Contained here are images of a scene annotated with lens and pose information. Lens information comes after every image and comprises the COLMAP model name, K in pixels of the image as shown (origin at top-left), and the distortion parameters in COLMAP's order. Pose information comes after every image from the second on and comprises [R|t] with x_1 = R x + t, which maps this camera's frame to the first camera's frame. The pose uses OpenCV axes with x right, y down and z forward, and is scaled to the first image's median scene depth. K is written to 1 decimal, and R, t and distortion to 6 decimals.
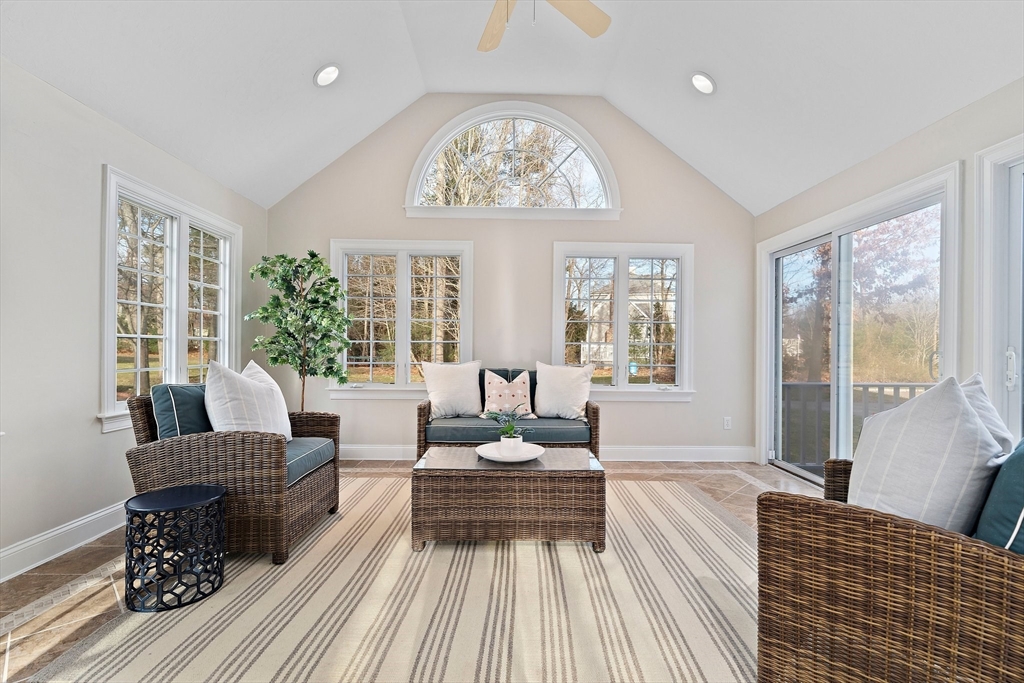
lens RADIAL K [[467.2, 0, 508.4], [0, 467.2, 342.8], [0, 0, 1]] dist [-0.002339, 0.000410]
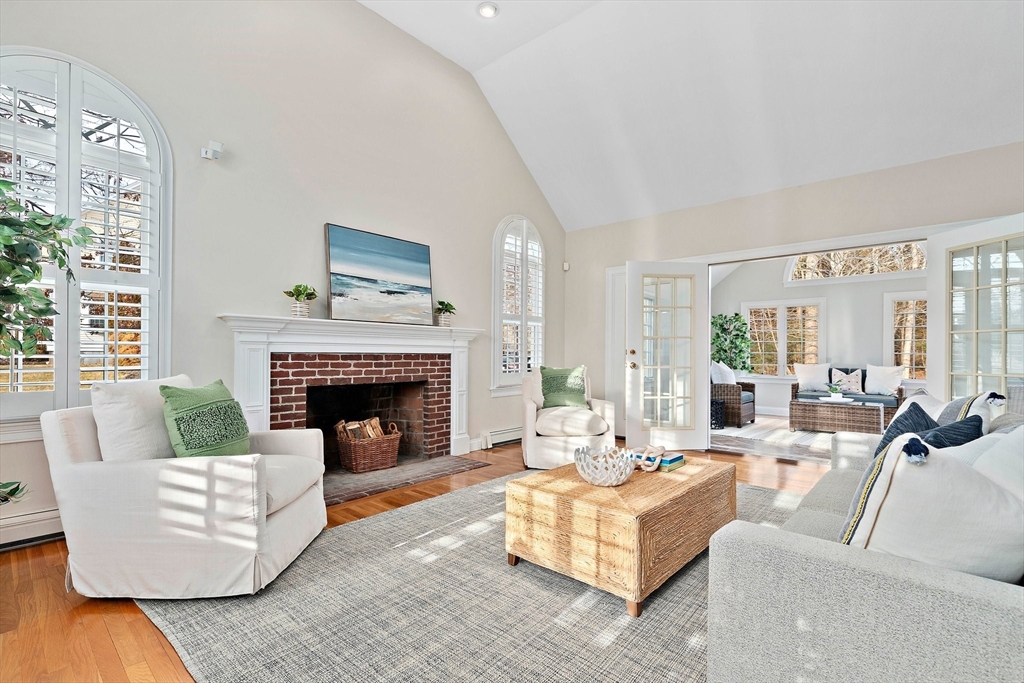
lens RADIAL K [[467.2, 0, 513.2], [0, 467.2, 347.6], [0, 0, 1]] dist [-0.002339, 0.000410]
pose [[0.746325, -0.012829, -0.665458, 0.246902], [0.005536, 0.999899, -0.013069, -0.007655], [0.665558, 0.006070, 0.746321, -1.277937]]
